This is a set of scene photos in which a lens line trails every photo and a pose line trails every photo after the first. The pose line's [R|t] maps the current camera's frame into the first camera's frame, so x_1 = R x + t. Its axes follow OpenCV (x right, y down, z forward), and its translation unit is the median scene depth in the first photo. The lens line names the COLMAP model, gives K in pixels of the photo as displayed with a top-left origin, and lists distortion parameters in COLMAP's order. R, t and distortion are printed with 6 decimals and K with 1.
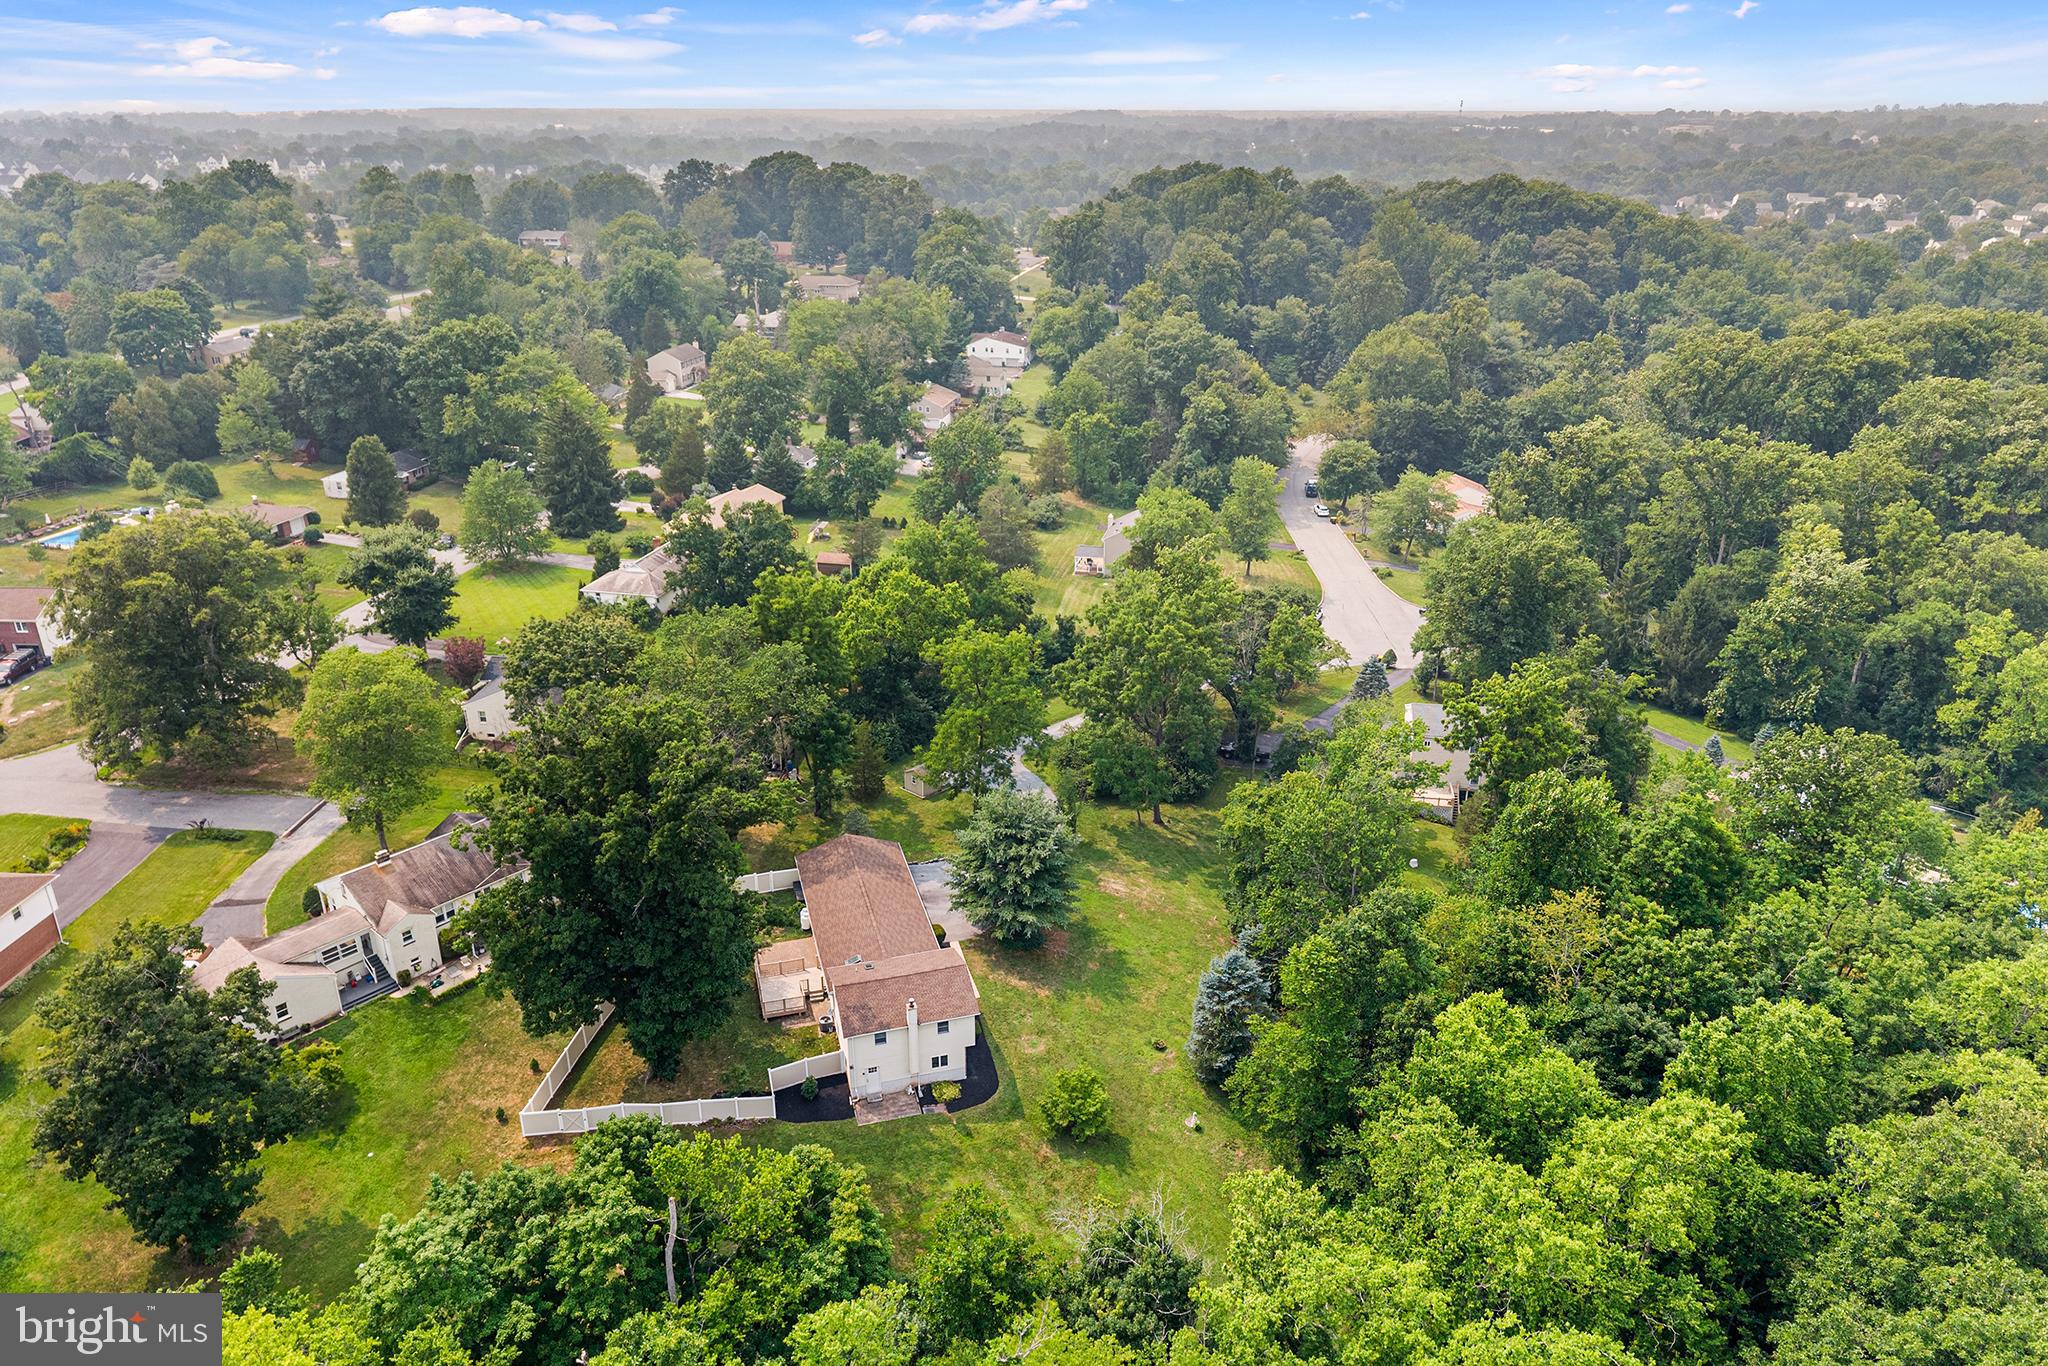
lens RADIAL K [[1395.7, 0, 1055.6], [0, 1395.7, 714.8], [0, 0, 1]] dist [0.047489, -0.068493]
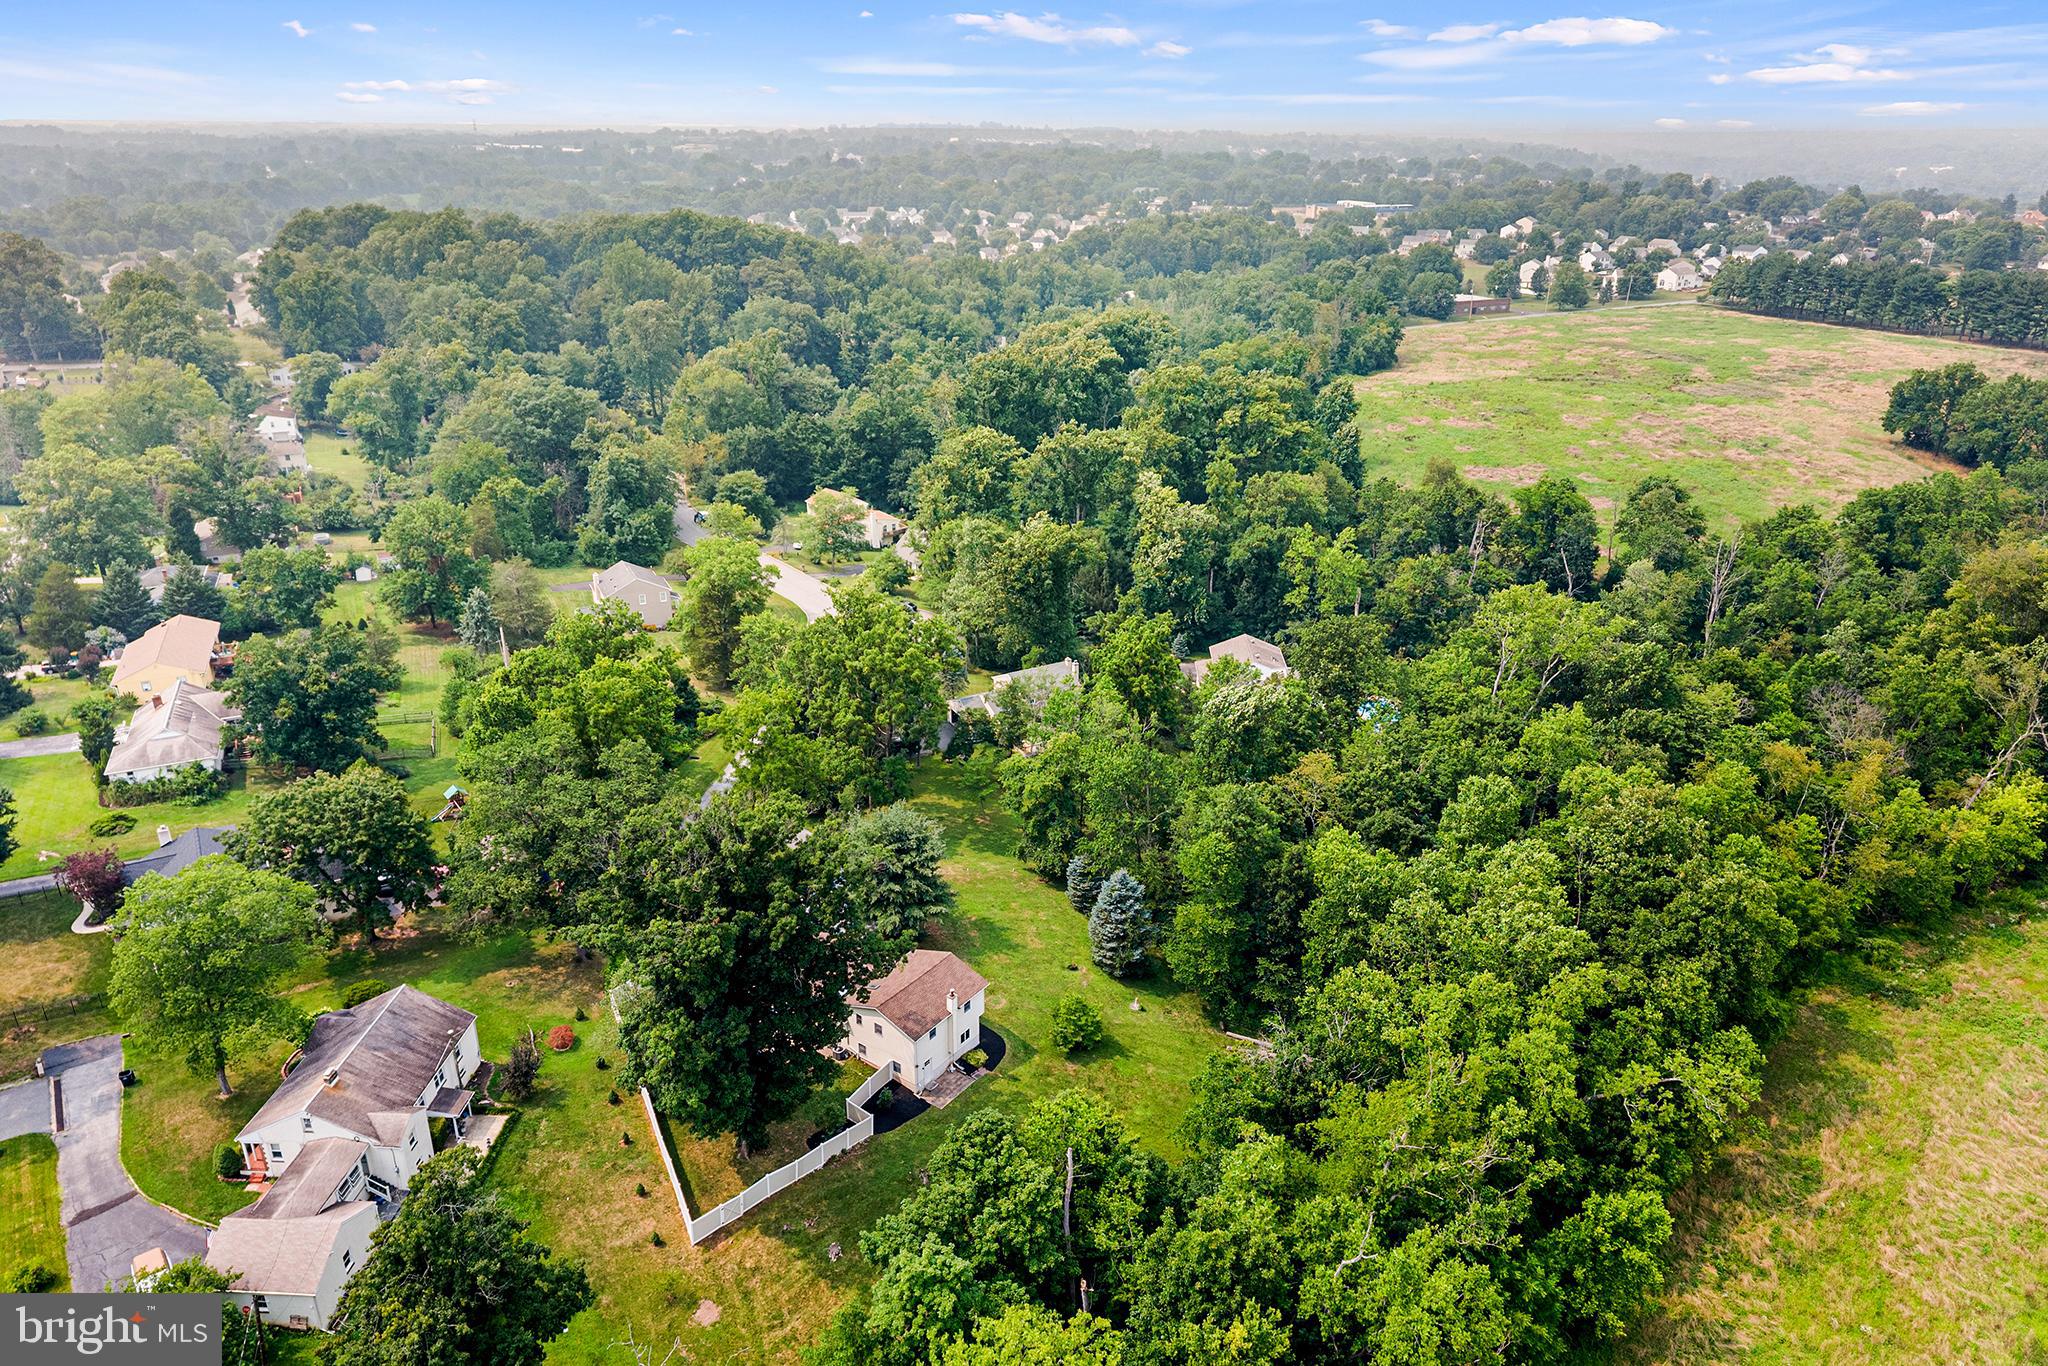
lens RADIAL K [[1395.7, 0, 1055.6], [0, 1395.7, 714.8], [0, 0, 1]] dist [0.047489, -0.068493]
pose [[0.772365, -0.240588, 0.587852, -0.386214], [0.241615, 0.967201, 0.078390, -0.052174], [-0.587431, 0.081488, 0.805161, -0.009549]]
